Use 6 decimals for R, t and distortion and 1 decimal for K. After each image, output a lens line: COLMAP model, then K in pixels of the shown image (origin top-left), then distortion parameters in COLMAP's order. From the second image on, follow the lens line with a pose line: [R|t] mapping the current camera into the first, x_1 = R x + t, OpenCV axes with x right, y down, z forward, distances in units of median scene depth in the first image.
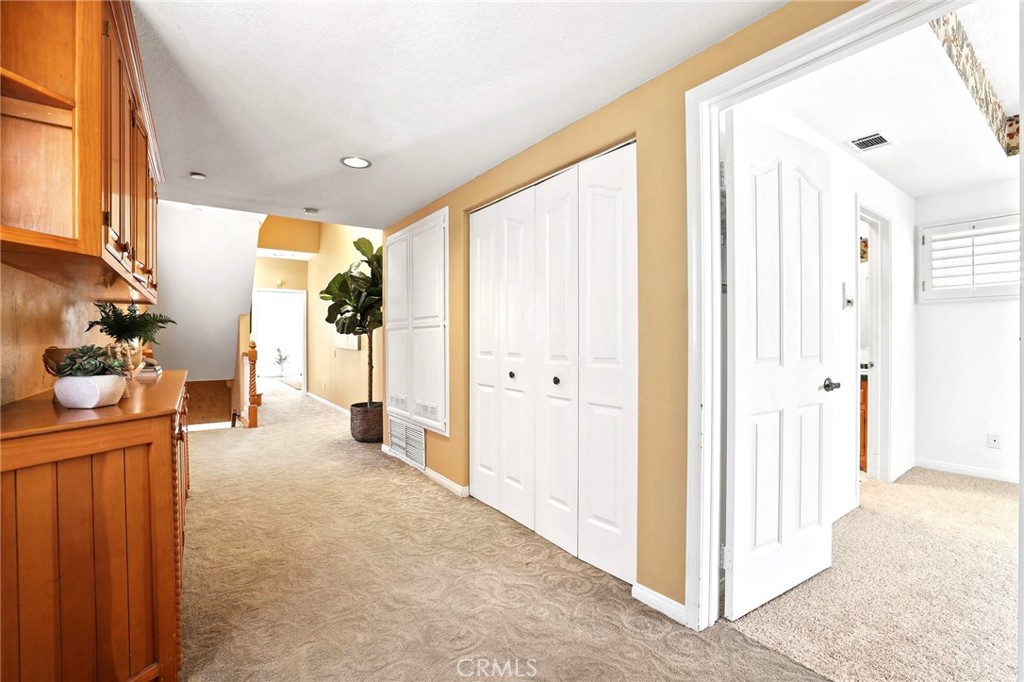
lens RADIAL K [[453.9, 0, 514.4], [0, 453.9, 343.3], [0, 0, 1]] dist [-0.047497, 0.017892]
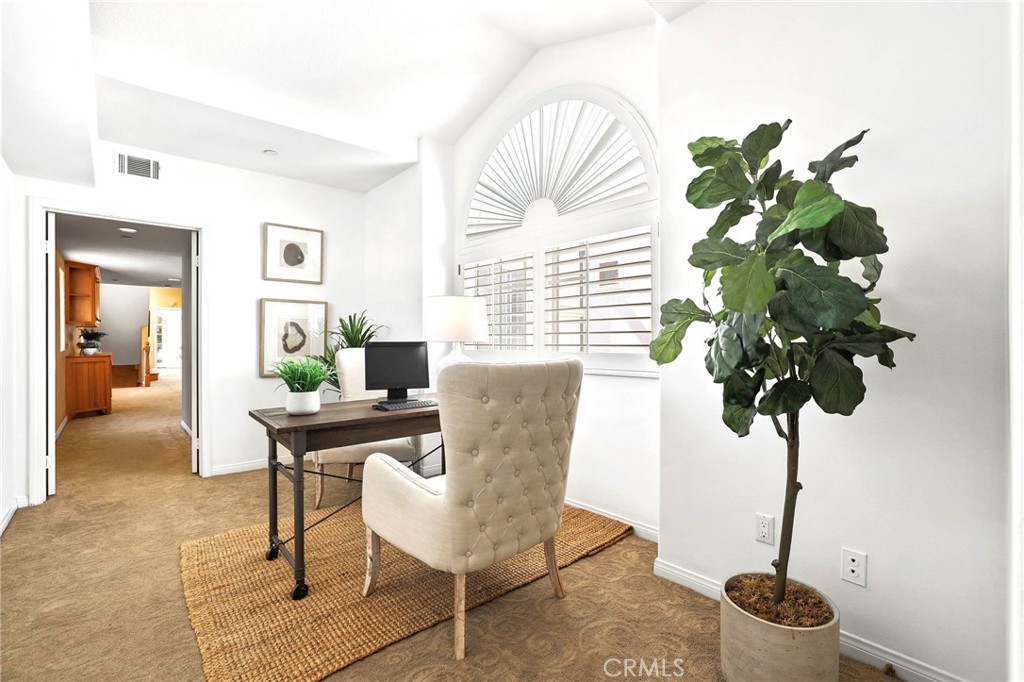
lens RADIAL K [[453.9, 0, 514.4], [0, 453.9, 343.3], [0, 0, 1]] dist [-0.047497, 0.017892]
pose [[0.993086, -0.000428, 0.117391, 0.513762], [0.000748, 0.999996, -0.002682, 0.006554], [-0.117389, 0.002752, 0.993082, -0.726008]]
